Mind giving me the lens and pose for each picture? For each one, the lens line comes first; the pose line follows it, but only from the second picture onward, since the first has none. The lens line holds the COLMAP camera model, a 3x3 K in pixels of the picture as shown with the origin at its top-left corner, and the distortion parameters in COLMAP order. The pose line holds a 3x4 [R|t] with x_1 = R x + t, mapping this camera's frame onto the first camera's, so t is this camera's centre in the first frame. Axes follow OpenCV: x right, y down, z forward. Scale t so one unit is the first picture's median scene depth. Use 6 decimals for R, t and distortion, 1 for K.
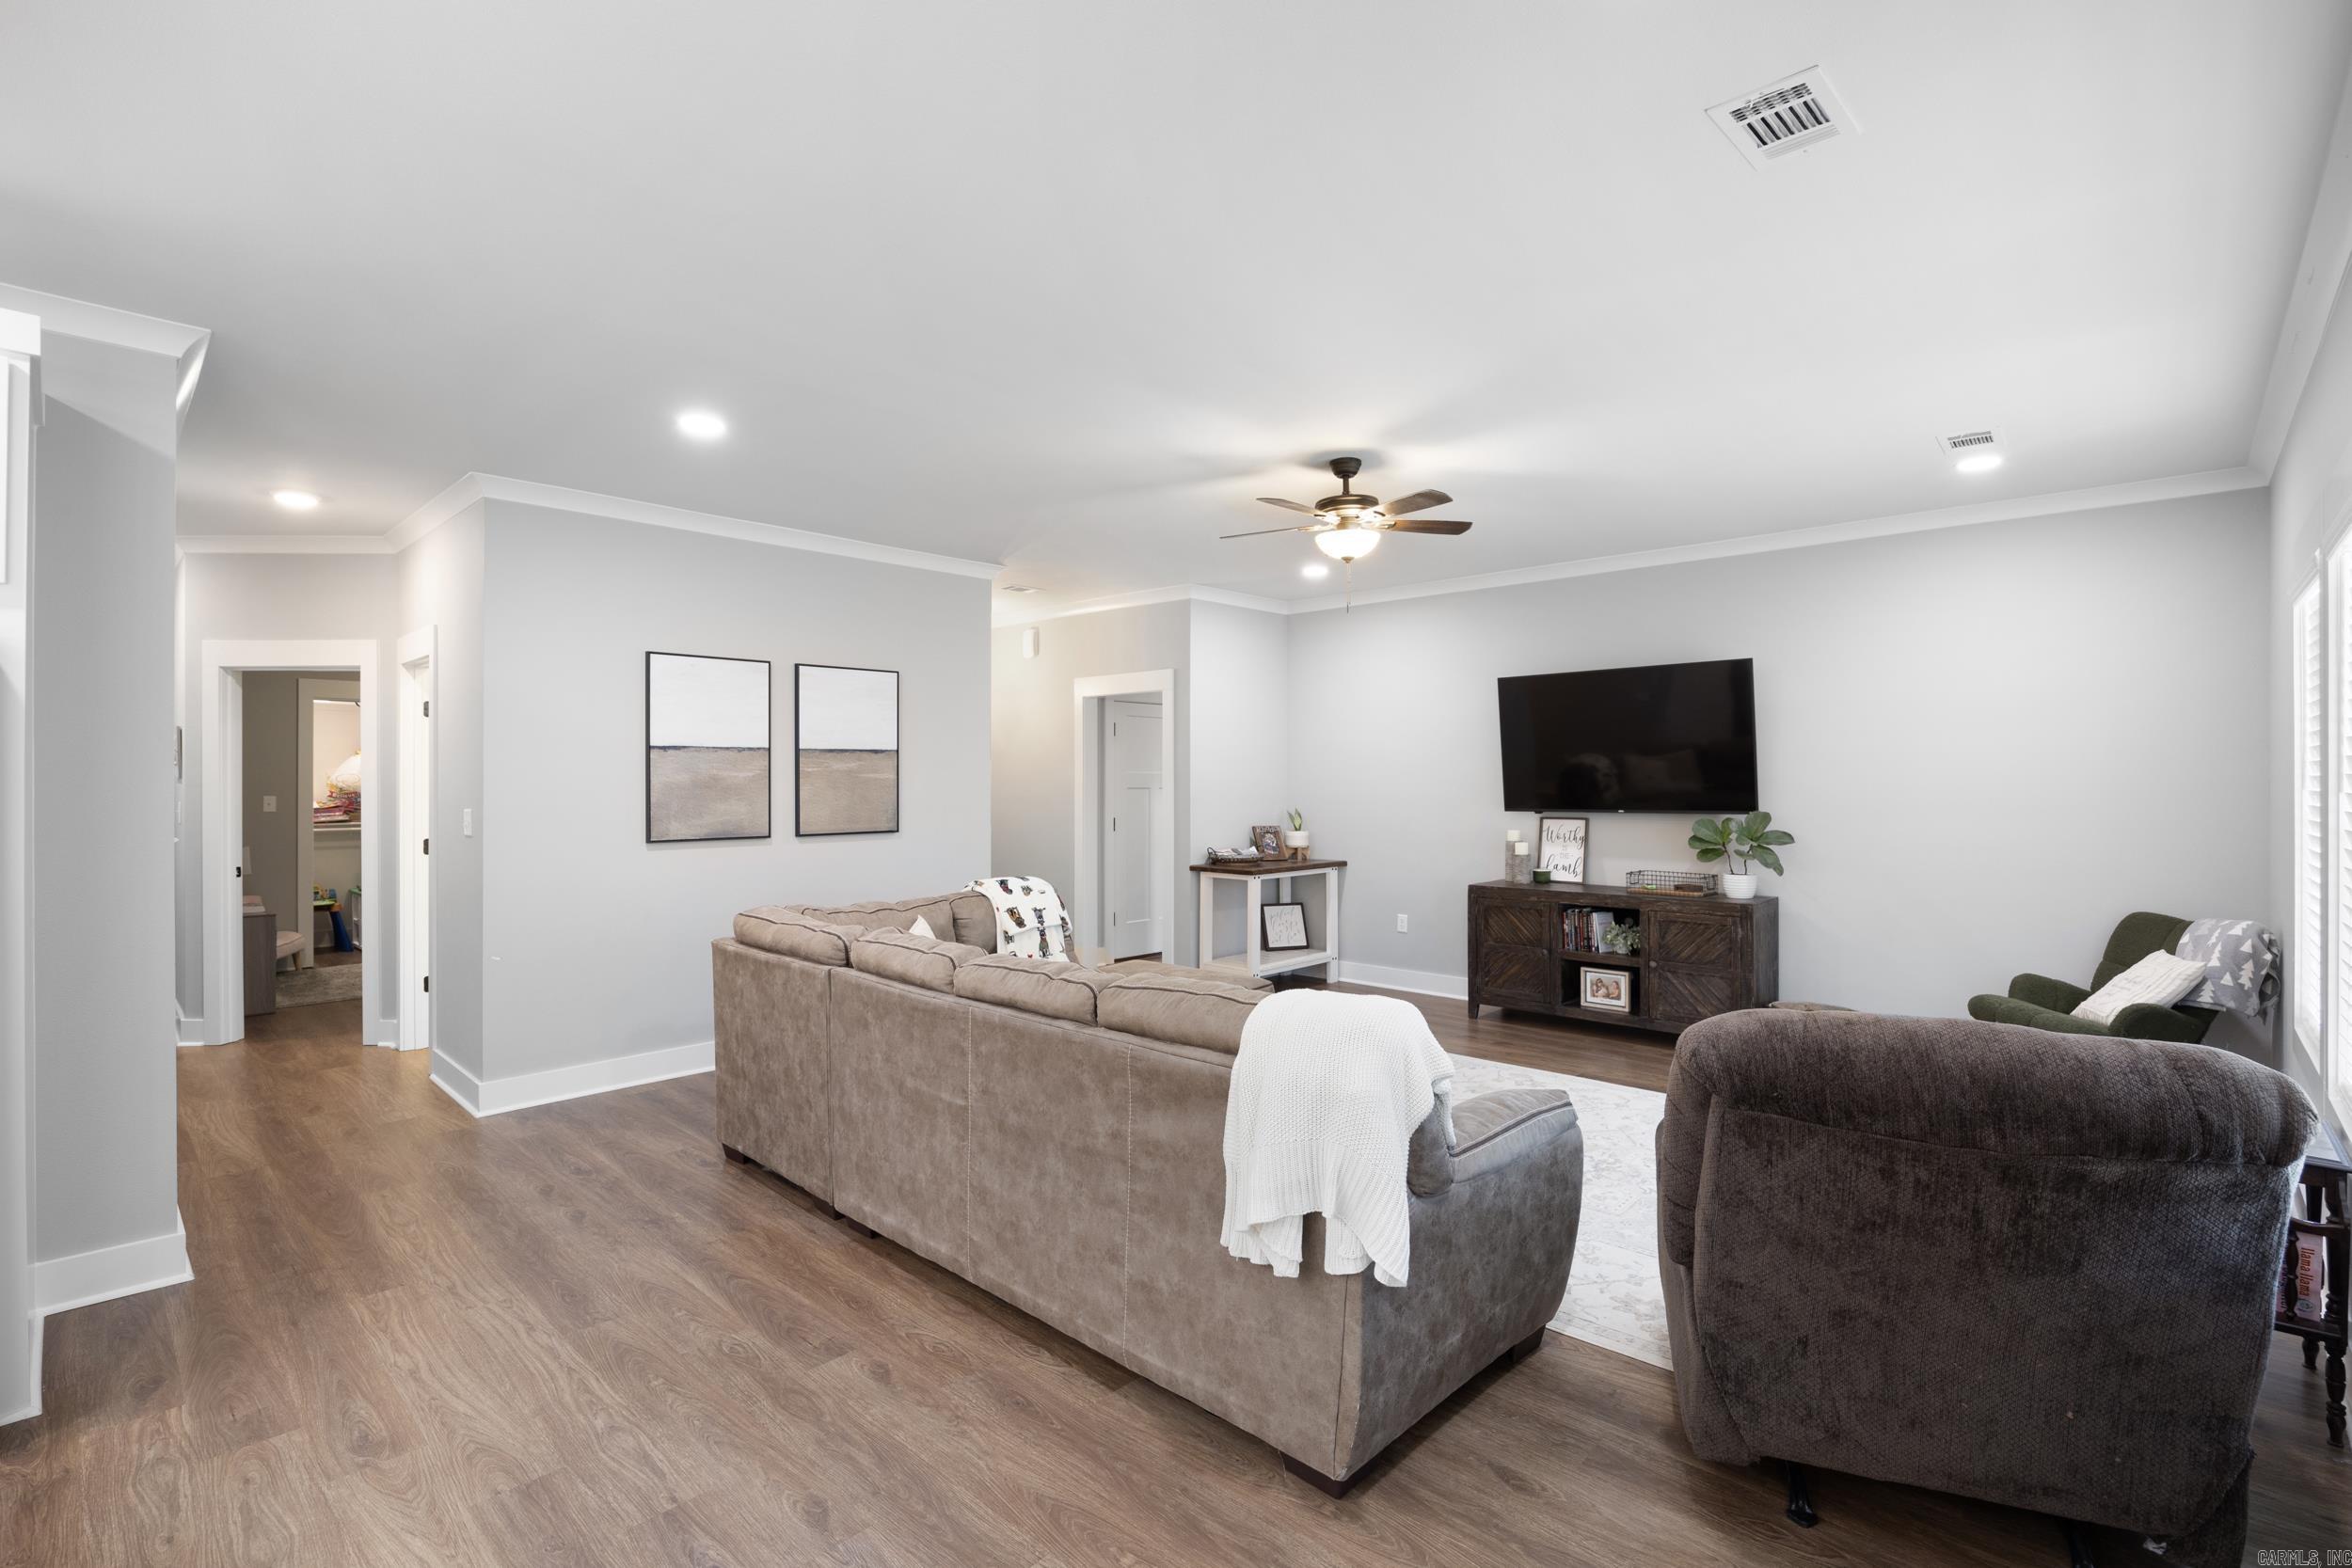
lens RADIAL K [[1062.7, 0, 1175.0], [0, 1062.7, 776.3], [0, 0, 1]] dist [-0.018900, -0.000139]
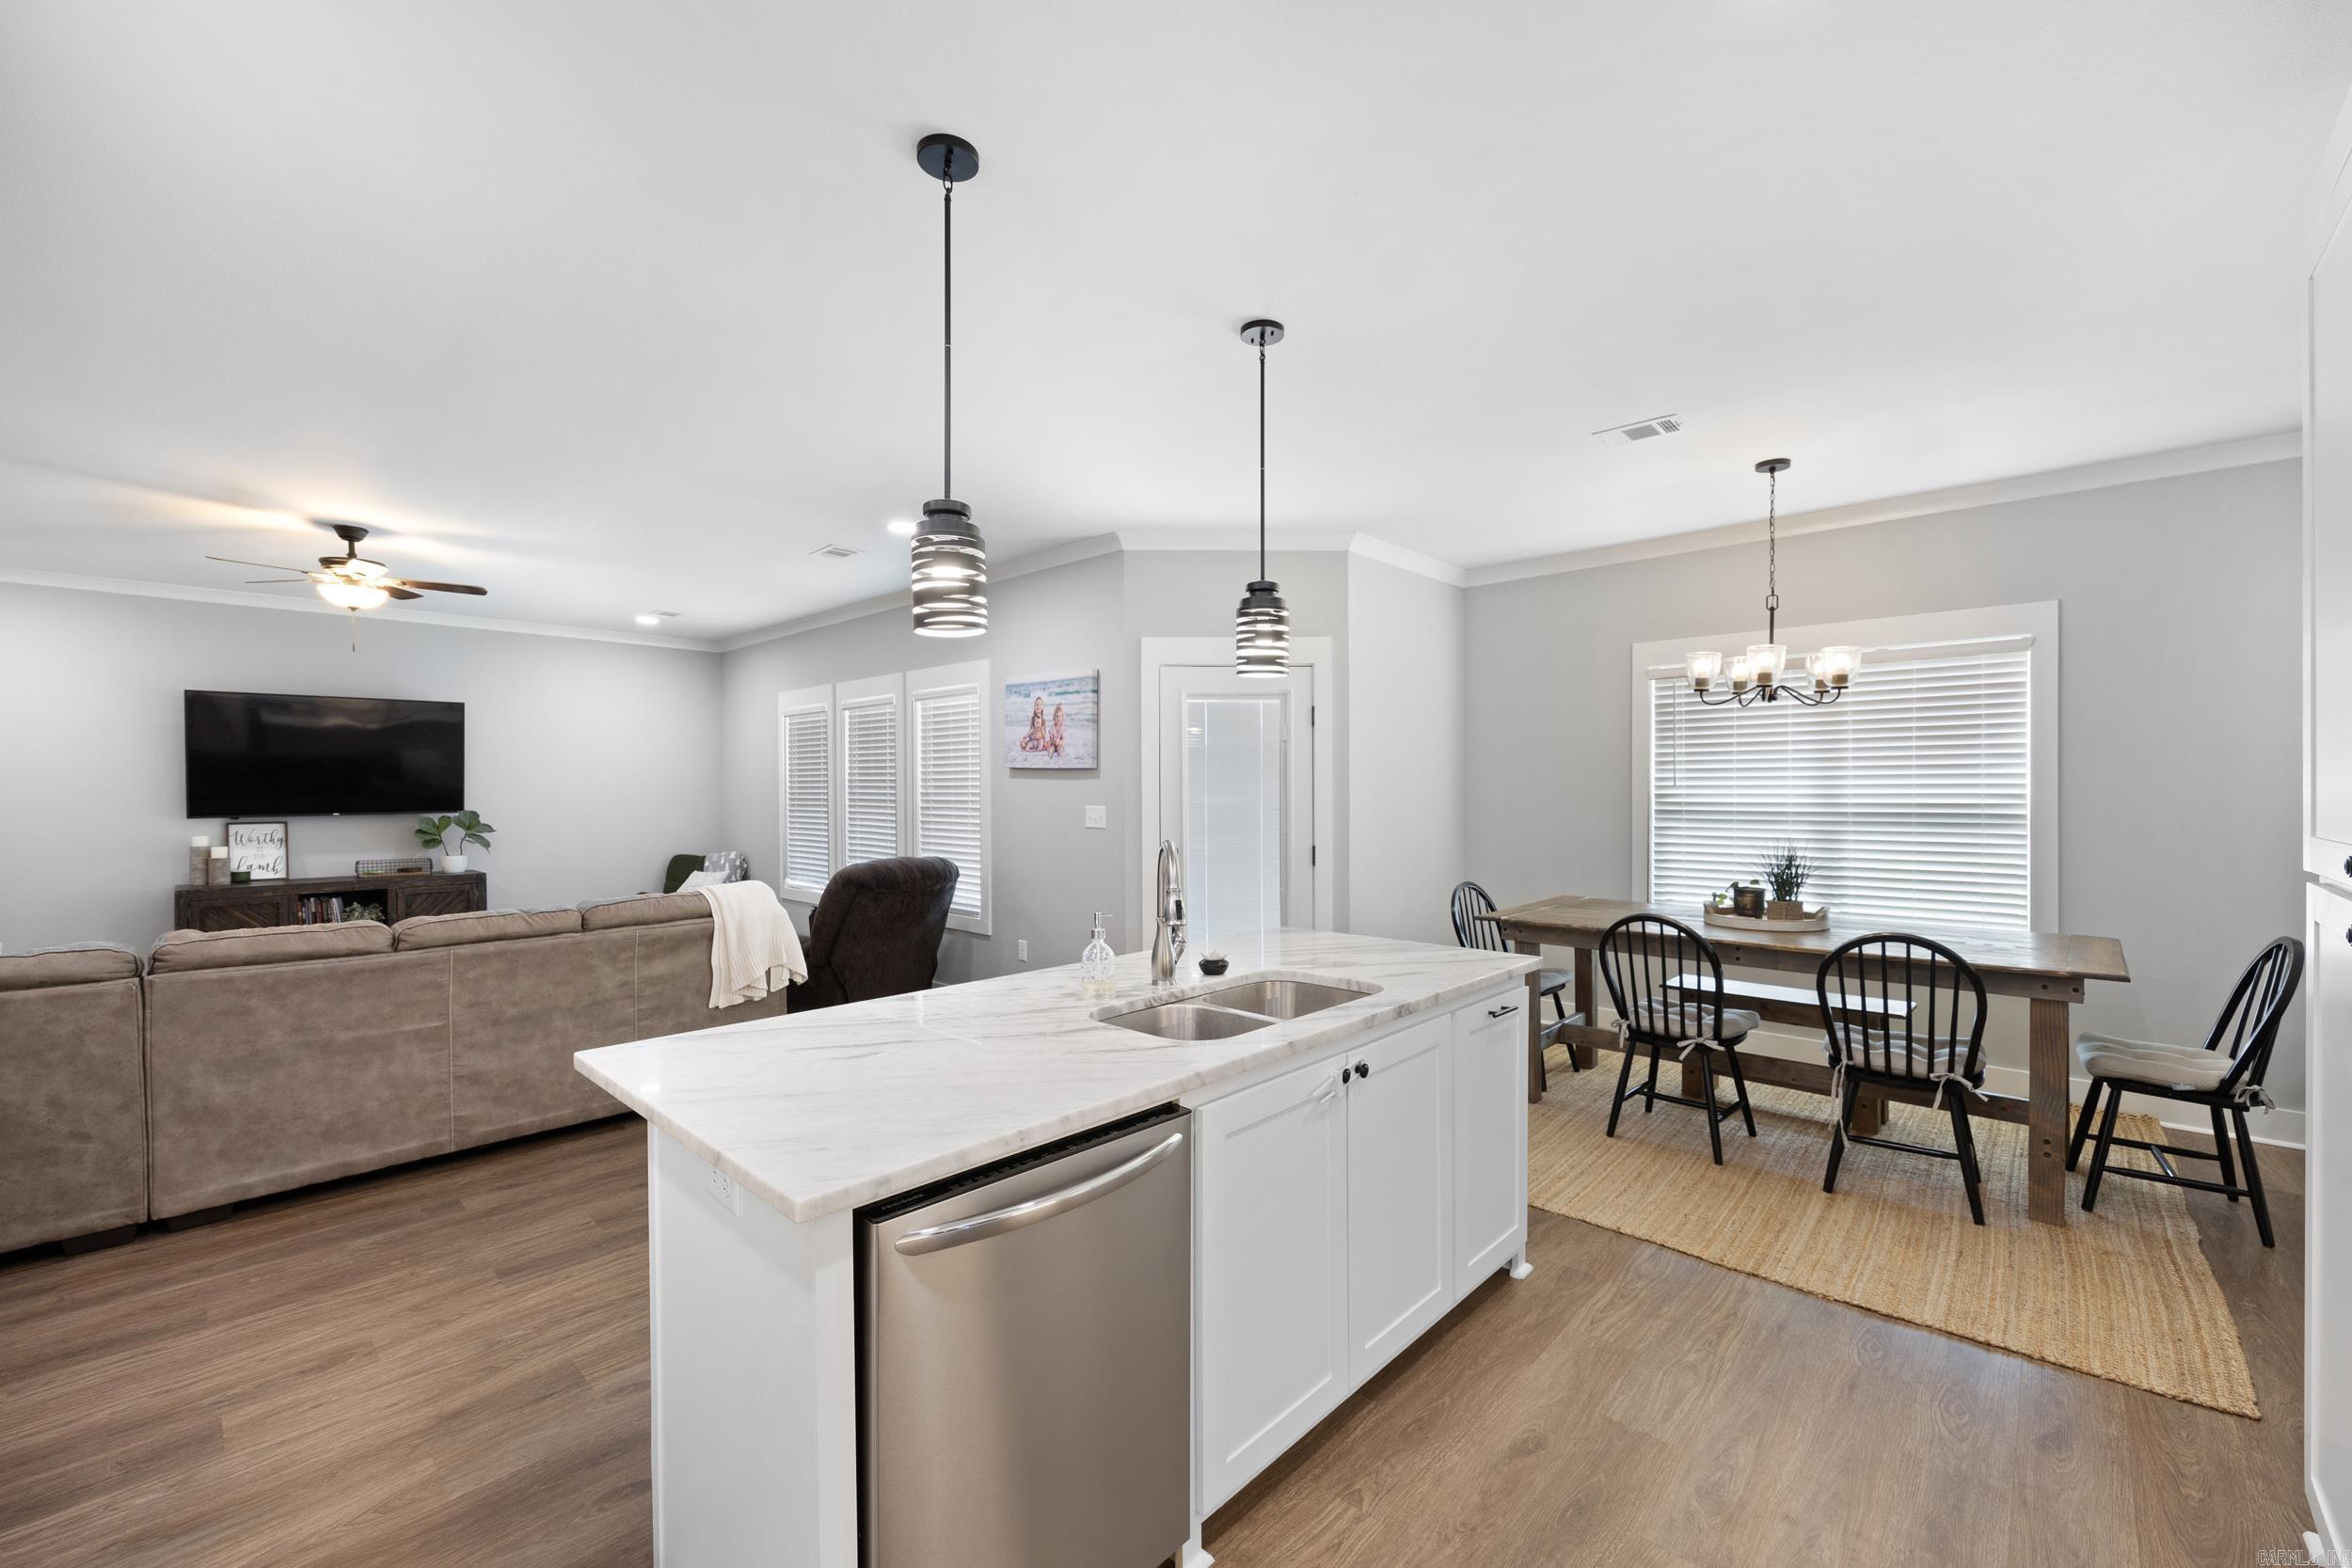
lens RADIAL K [[957.2, 0, 1185.4], [0, 957.2, 790.7], [0, 0, 1]] dist [-0.002370, 0.000547]
pose [[0.005780, -0.003898, 0.999976, -1.314426], [0.001644, 0.999991, 0.003889, 0.007156], [-0.999982, 0.001621, 0.005786, 0.037156]]
